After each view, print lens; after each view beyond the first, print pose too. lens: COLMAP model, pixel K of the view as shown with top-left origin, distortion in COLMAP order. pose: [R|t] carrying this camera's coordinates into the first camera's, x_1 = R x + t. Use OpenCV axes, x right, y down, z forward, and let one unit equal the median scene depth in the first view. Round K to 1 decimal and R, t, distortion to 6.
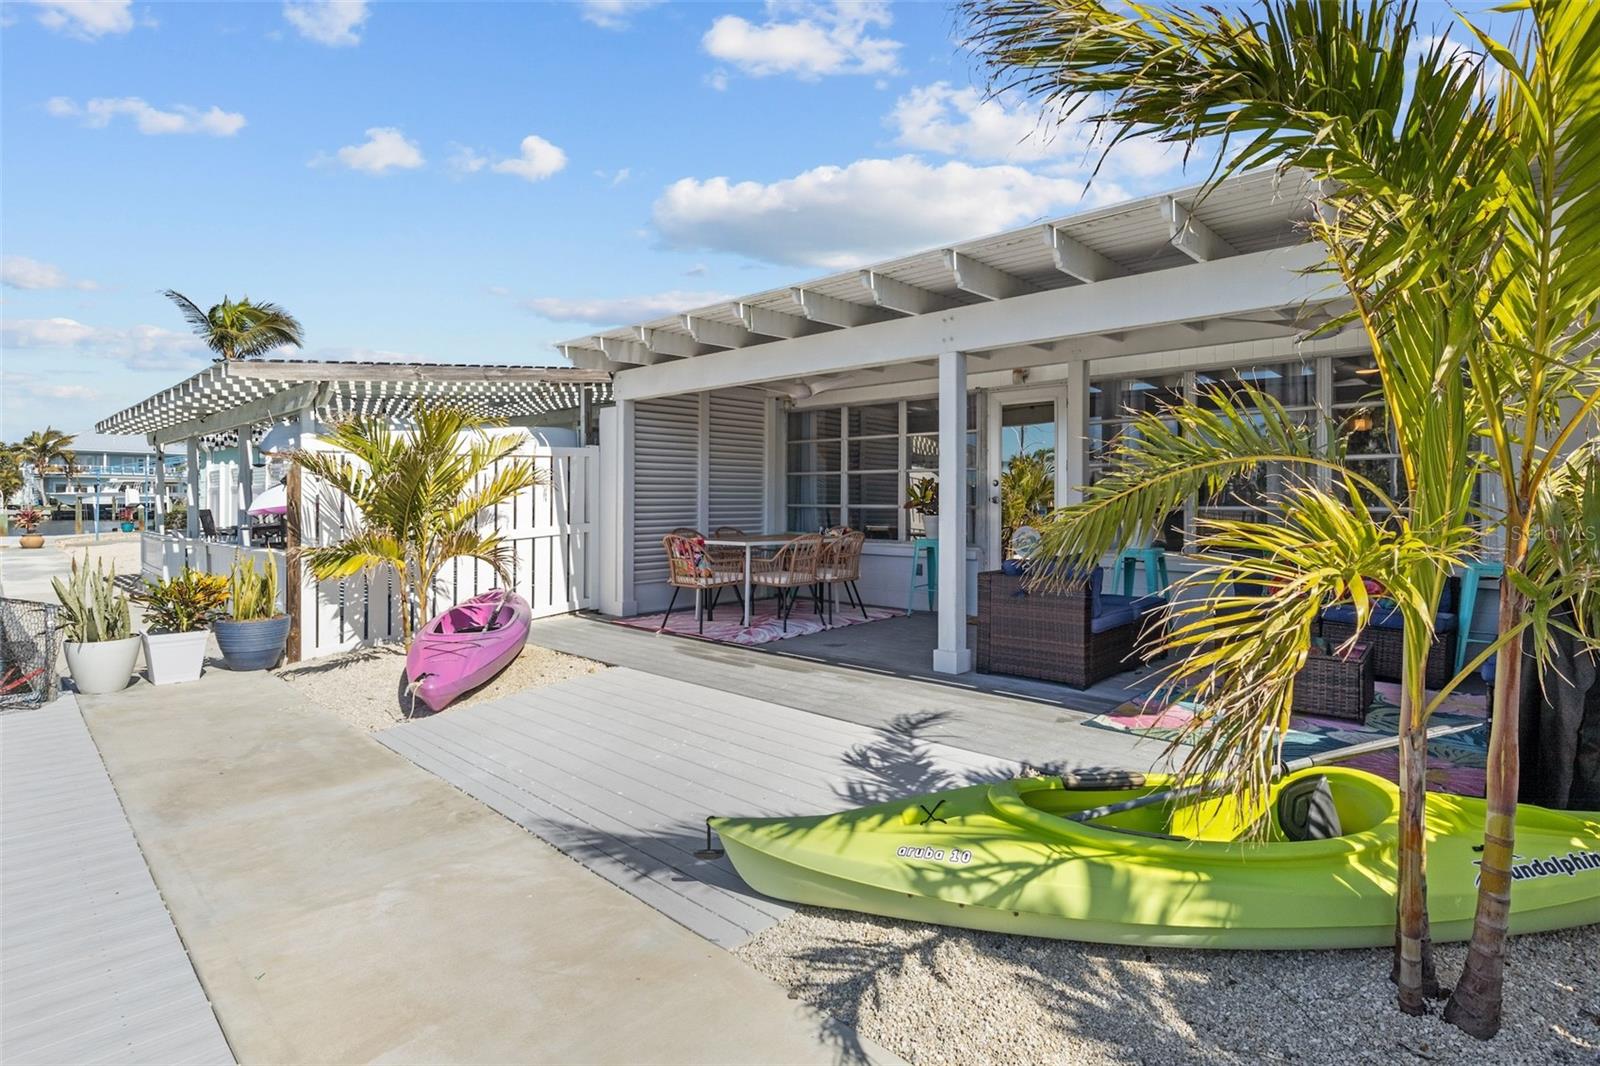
lens RADIAL K [[809.7, 0, 791.9], [0, 809.7, 500.7], [0, 0, 1]] dist [-0.010105, 0.000777]
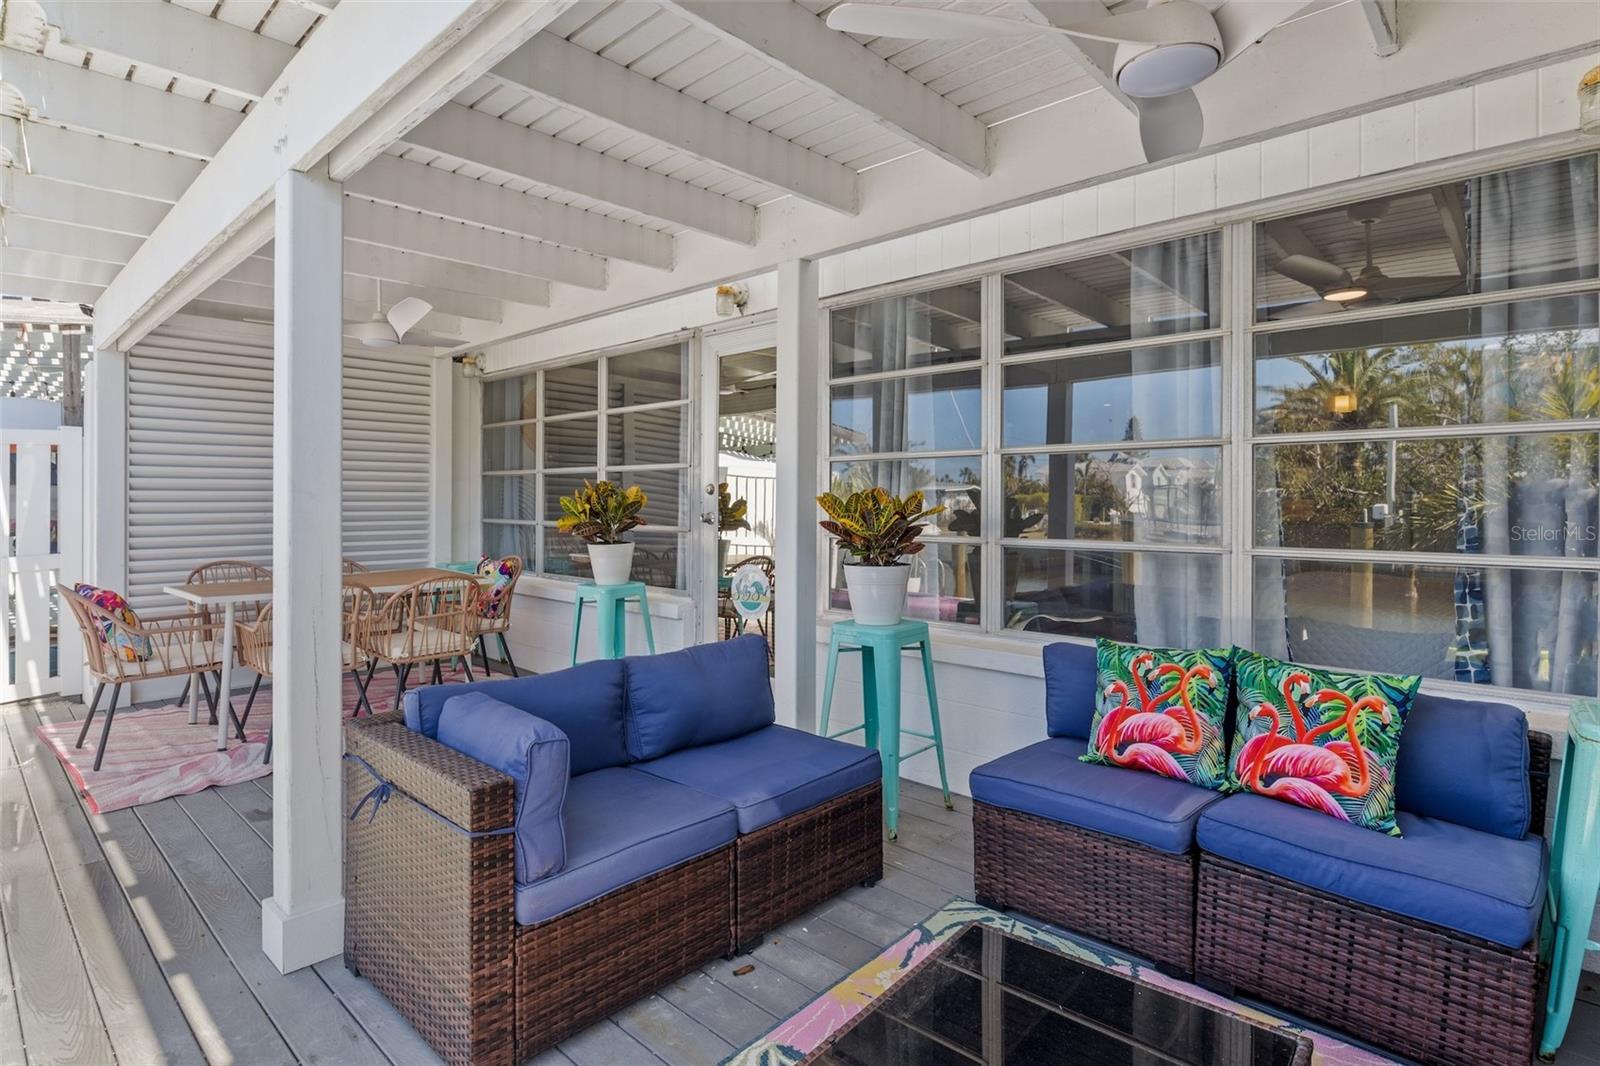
lens RADIAL K [[828.1, 0, 776.6], [0, 828.1, 502.7], [0, 0, 1]] dist [-0.002318, -0.000028]
pose [[0.999966, 0.001269, -0.008174, 0.327689], [-0.001221, 0.999982, 0.005893, -0.016775], [0.008181, -0.005883, 0.999949, 0.426571]]
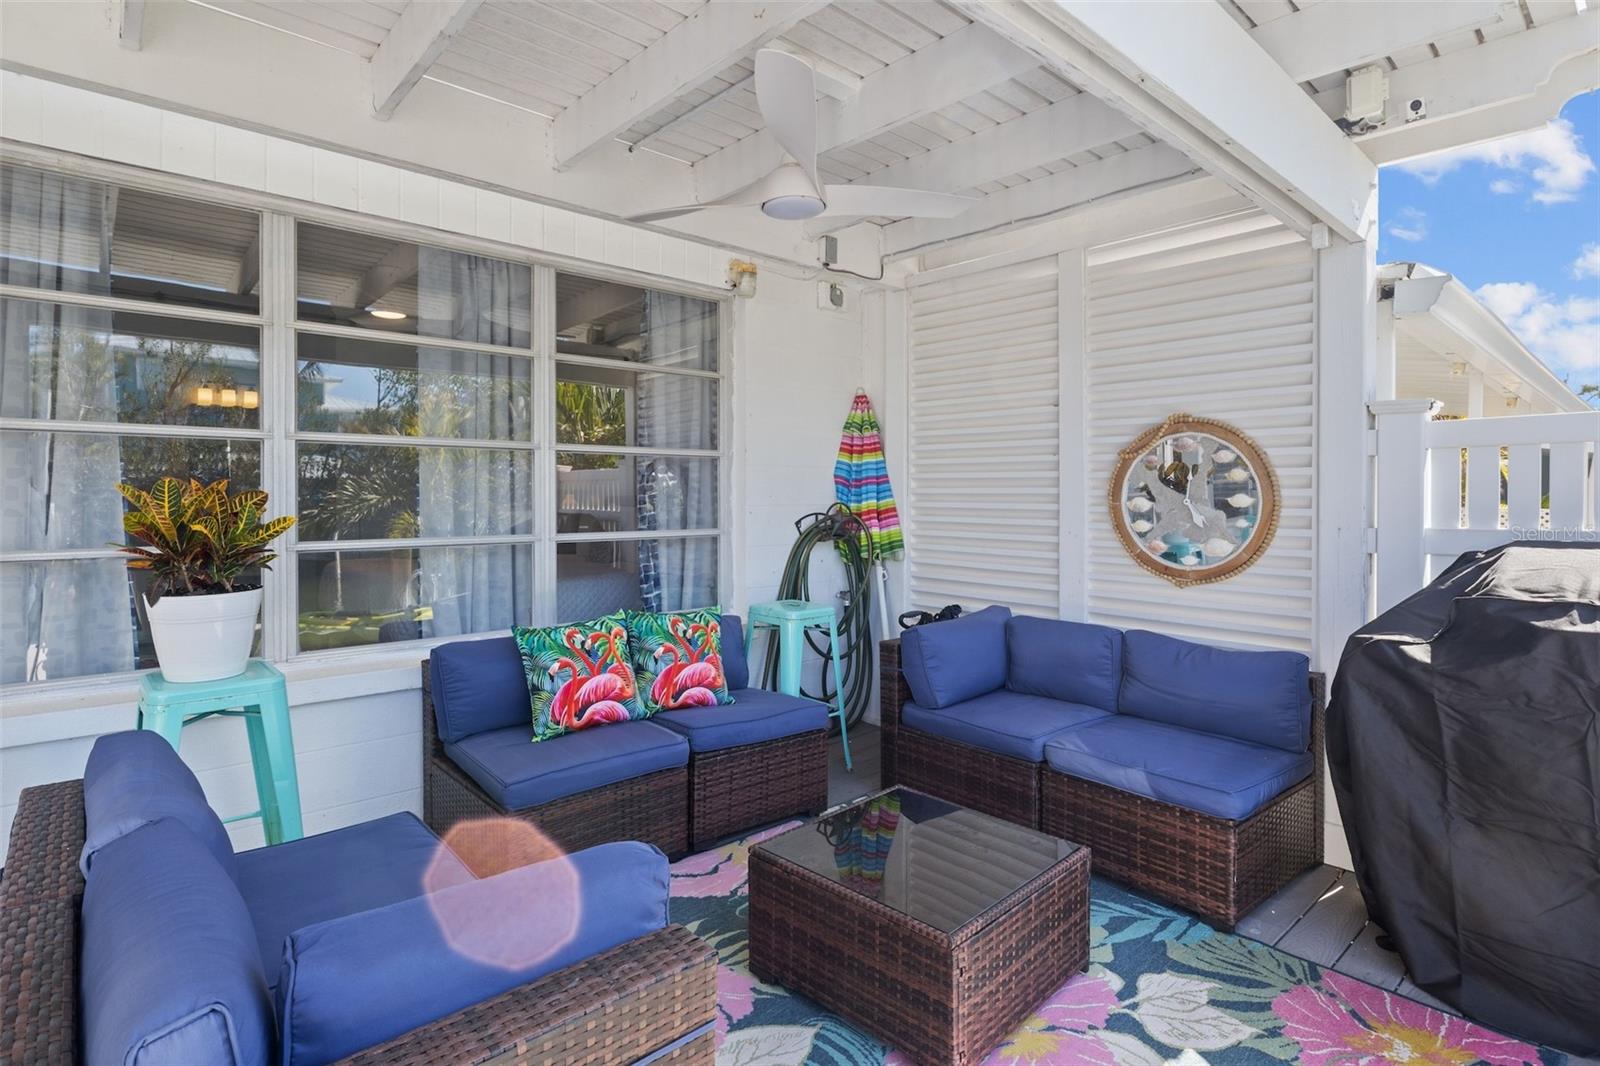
lens RADIAL K [[809.7, 0, 791.9], [0, 809.7, 500.7], [0, 0, 1]] dist [-0.010105, 0.000777]
pose [[0.088240, -0.006684, 0.996077, 0.096396], [-0.004514, 0.999965, 0.007110, -0.017174], [-0.996089, -0.005123, 0.088207, 0.637392]]
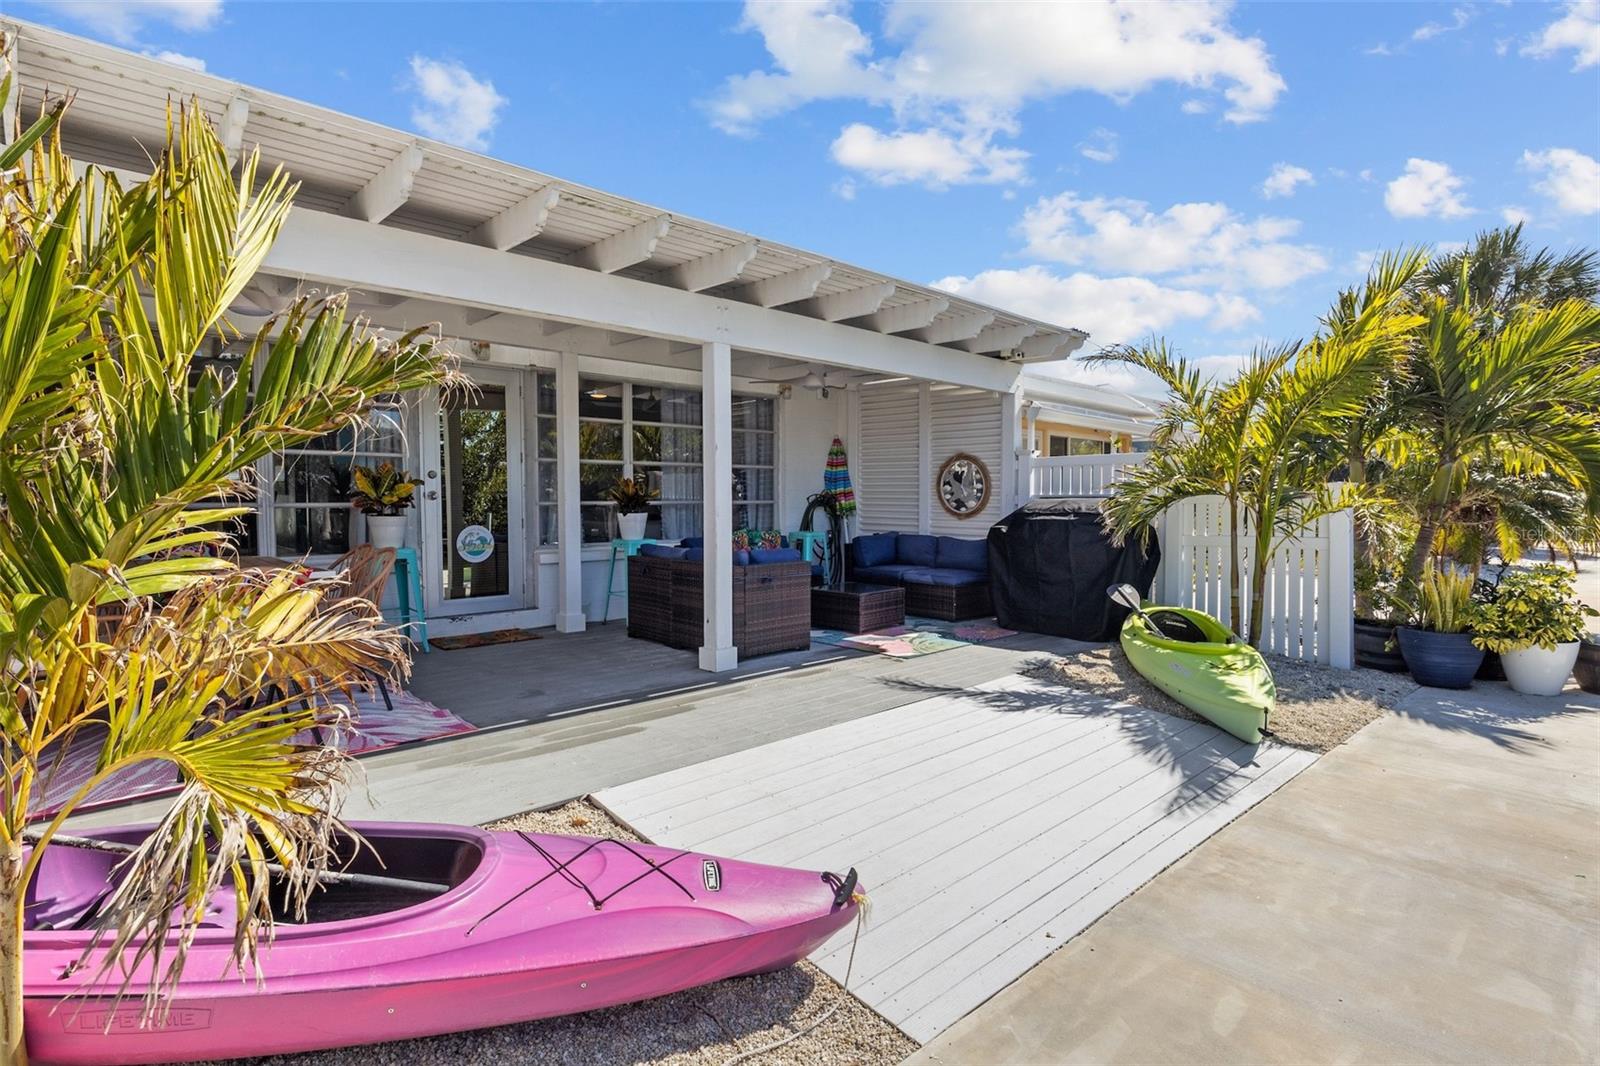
lens RADIAL K [[794.7, 0, 796.6], [0, 794.7, 545.0], [0, 0, 1]] dist [-0.001205, 0.000136]
pose [[0.051492, -0.061970, 0.996749, -0.570471], [-0.002387, 0.998062, 0.062175, -0.001775], [-0.998671, -0.005580, 0.051245, 0.637641]]
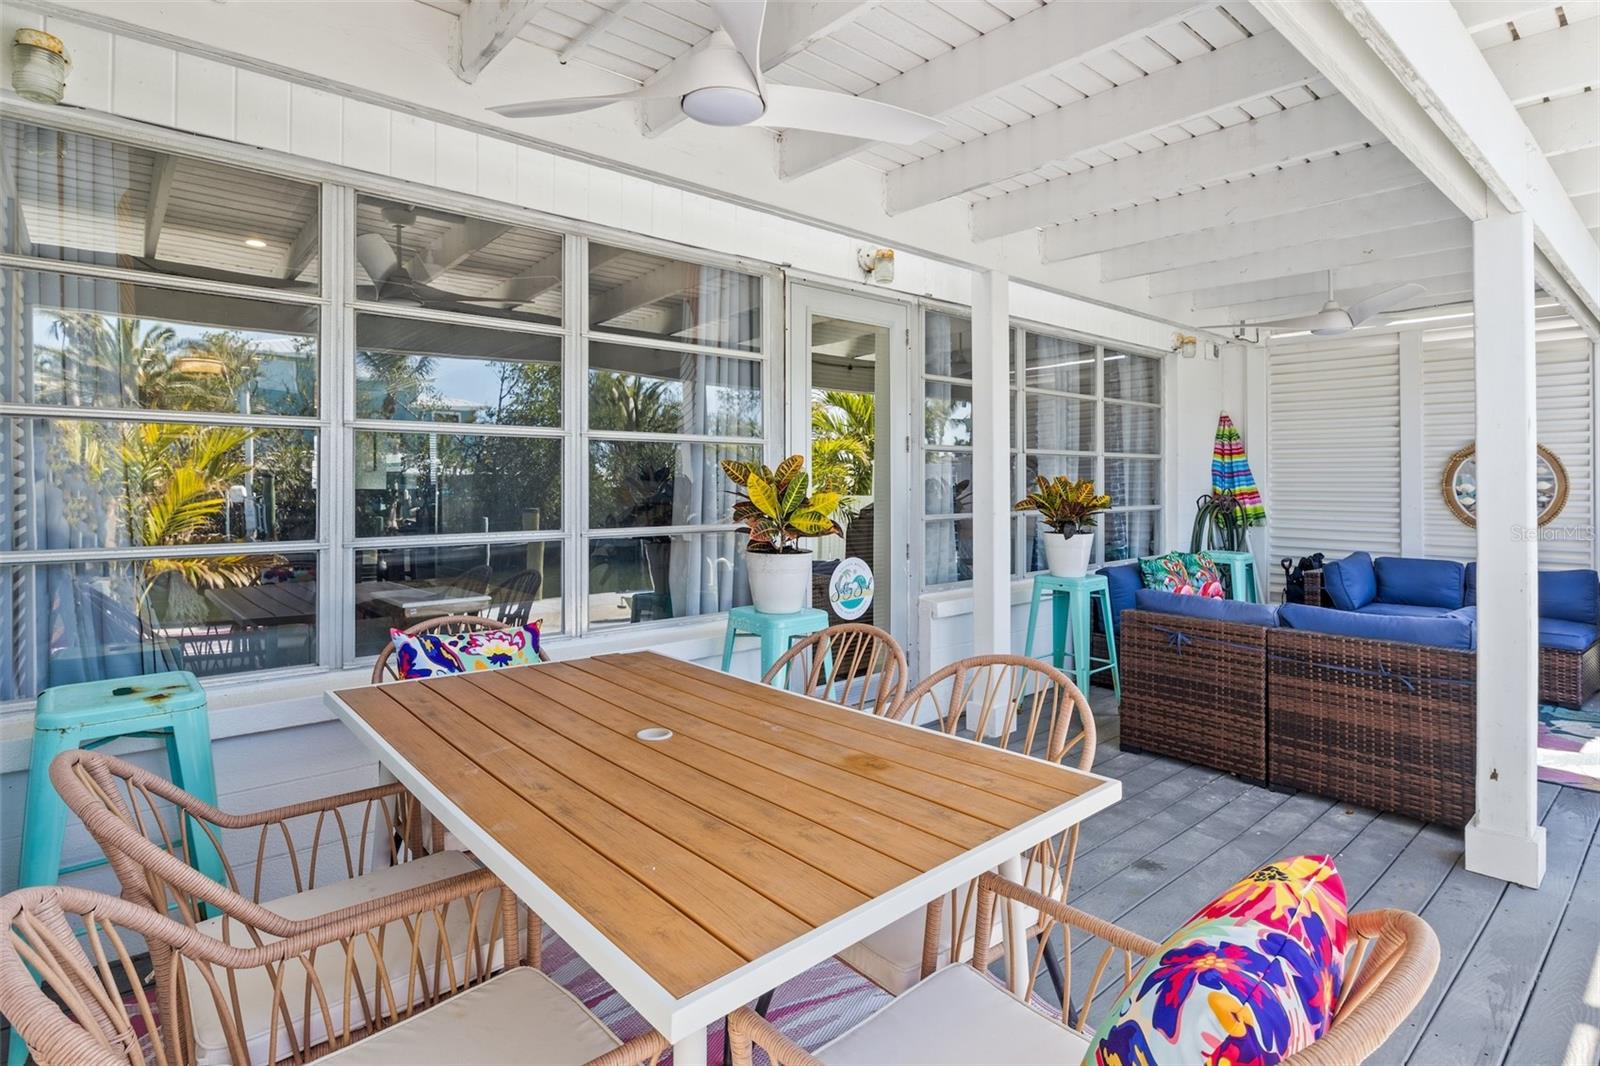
lens RADIAL K [[847.2, 0, 836.5], [0, 847.2, 479.9], [0, 0, 1]] dist [0.034761, -0.000703]
pose [[0.046248, 0.002367, 0.998927, -0.262581], [-0.001426, 0.999996, -0.002303, -0.017688], [-0.998929, -0.001318, 0.046251, 1.028535]]
